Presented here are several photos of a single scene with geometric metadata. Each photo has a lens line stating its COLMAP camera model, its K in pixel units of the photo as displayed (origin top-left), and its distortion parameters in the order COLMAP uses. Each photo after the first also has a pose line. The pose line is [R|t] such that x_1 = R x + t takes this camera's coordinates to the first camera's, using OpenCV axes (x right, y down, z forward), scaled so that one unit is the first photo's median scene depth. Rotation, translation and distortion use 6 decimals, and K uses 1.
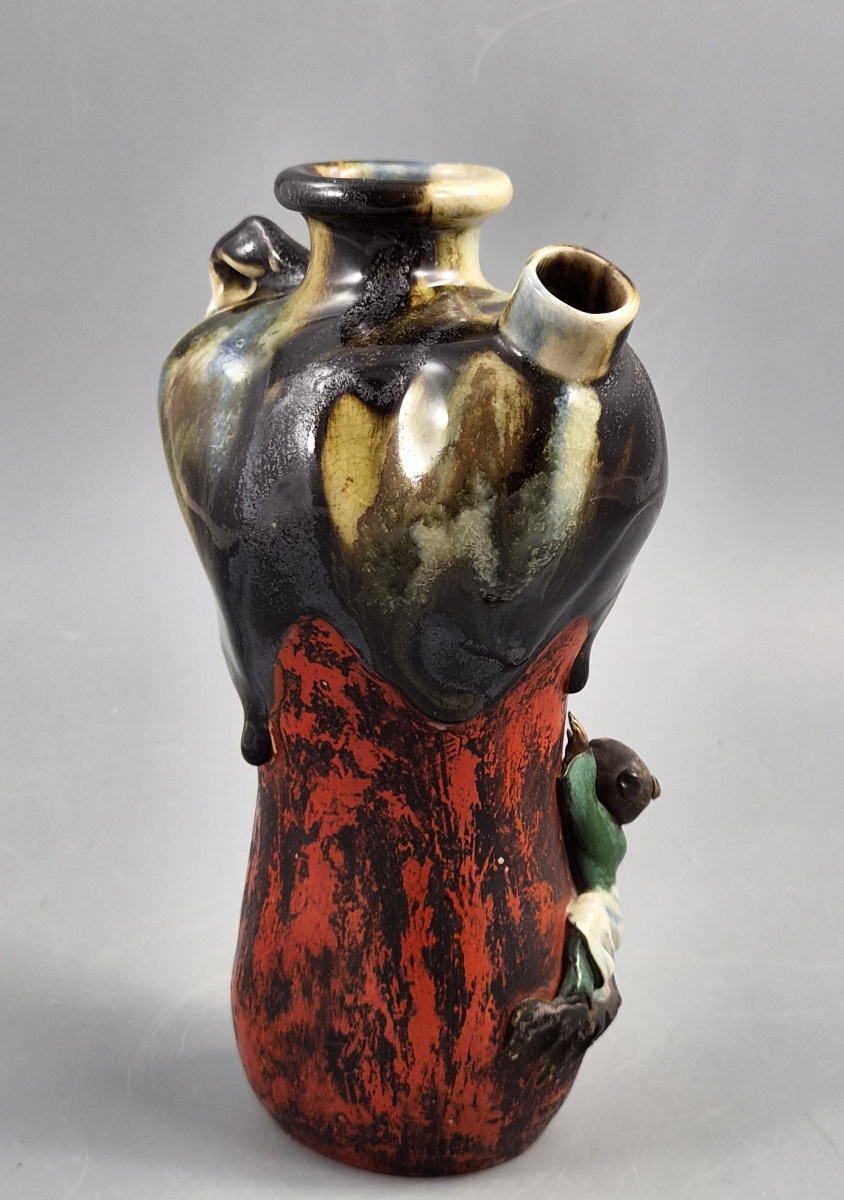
lens RADIAL K [[2476.3, 0, 422.3], [0, 2476.3, 576.7], [0, 0, 1]] dist [-0.019027, 0.058790]
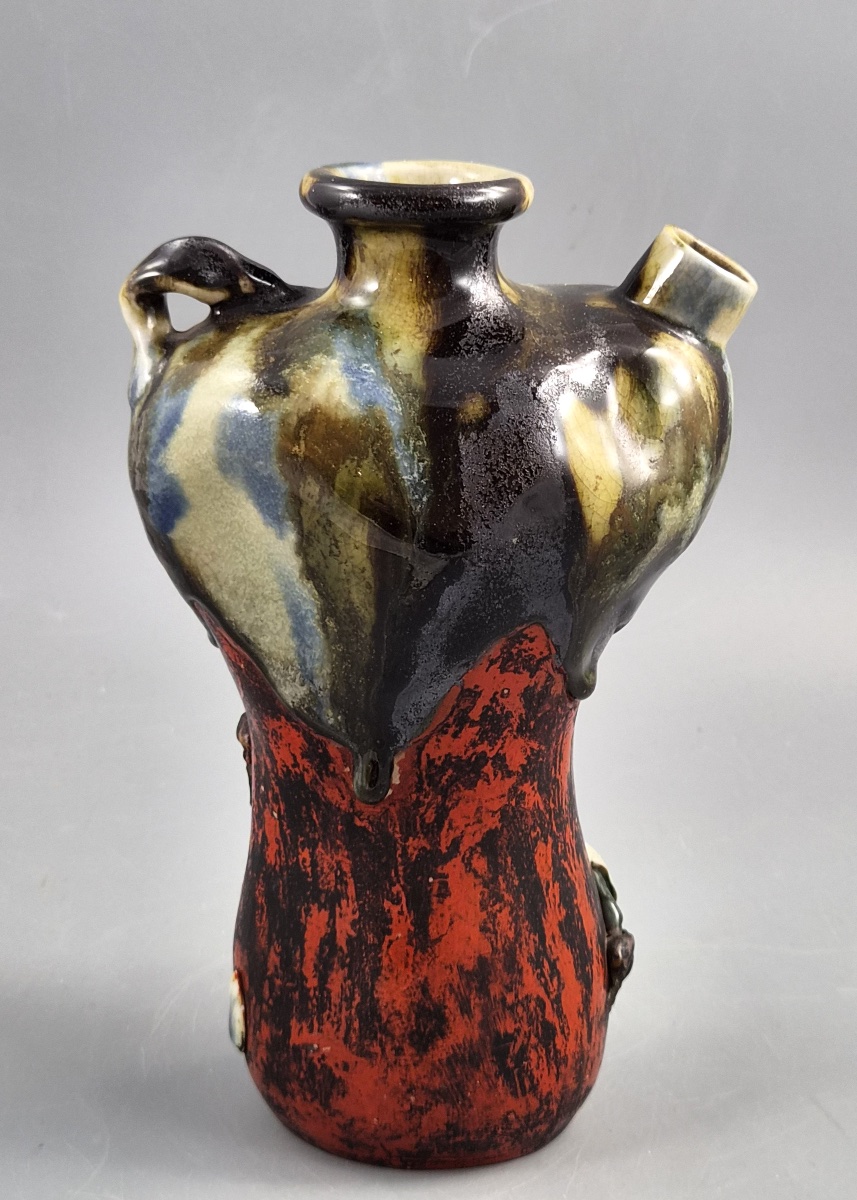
lens RADIAL K [[2436.4, 0, 428.5], [0, 2436.4, 600.0], [0, 0, 1]] dist [0.041199, -0.224147]
pose [[0.616574, -0.219593, 0.756052, -0.765072], [0.188412, 0.973566, 0.129116, -0.120858], [-0.764420, 0.062839, 0.641649, 0.380795]]
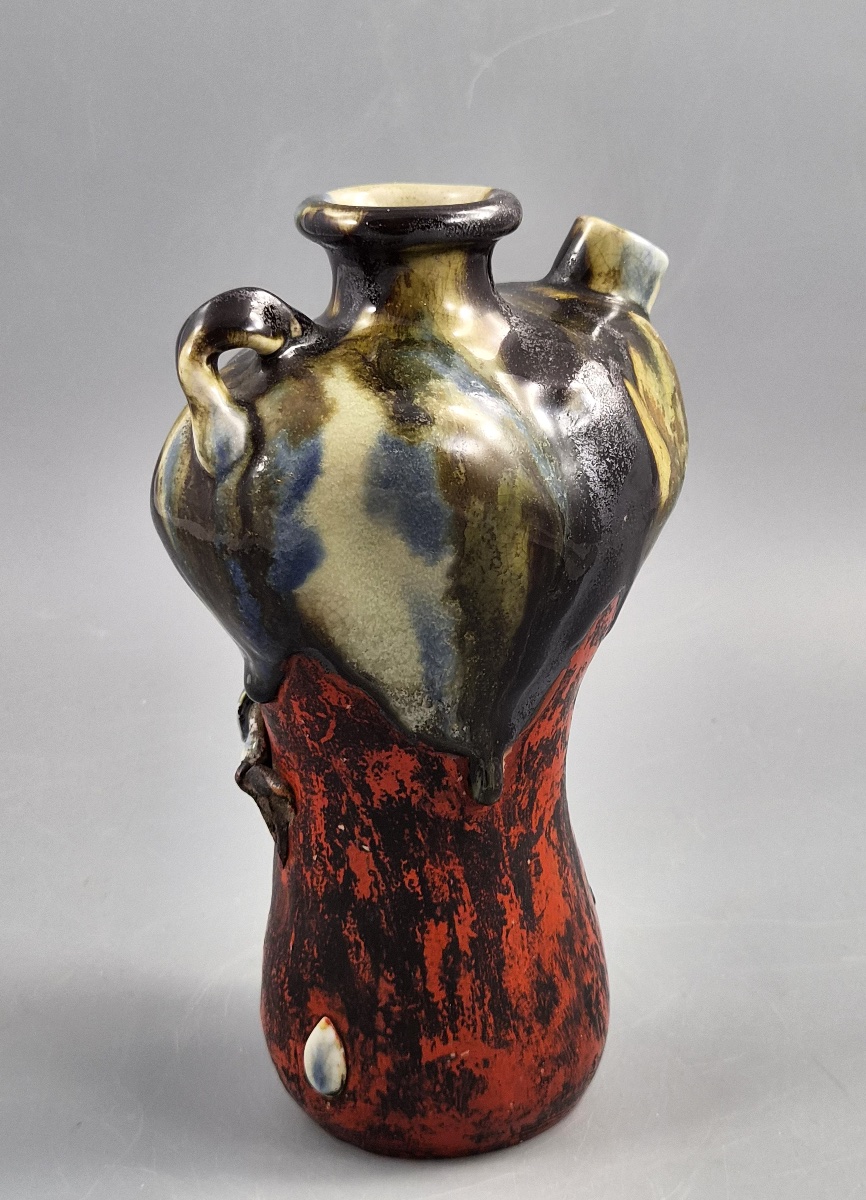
lens RADIAL K [[2417.5, 0, 433.0], [0, 2417.5, 600.0], [0, 0, 1]] dist [-0.015220, 0.188773]
pose [[-0.015093, -0.295222, 0.955310, -0.985955], [0.281927, 0.915397, 0.287342, -0.288430], [-0.959317, 0.273664, 0.069415, 0.951325]]
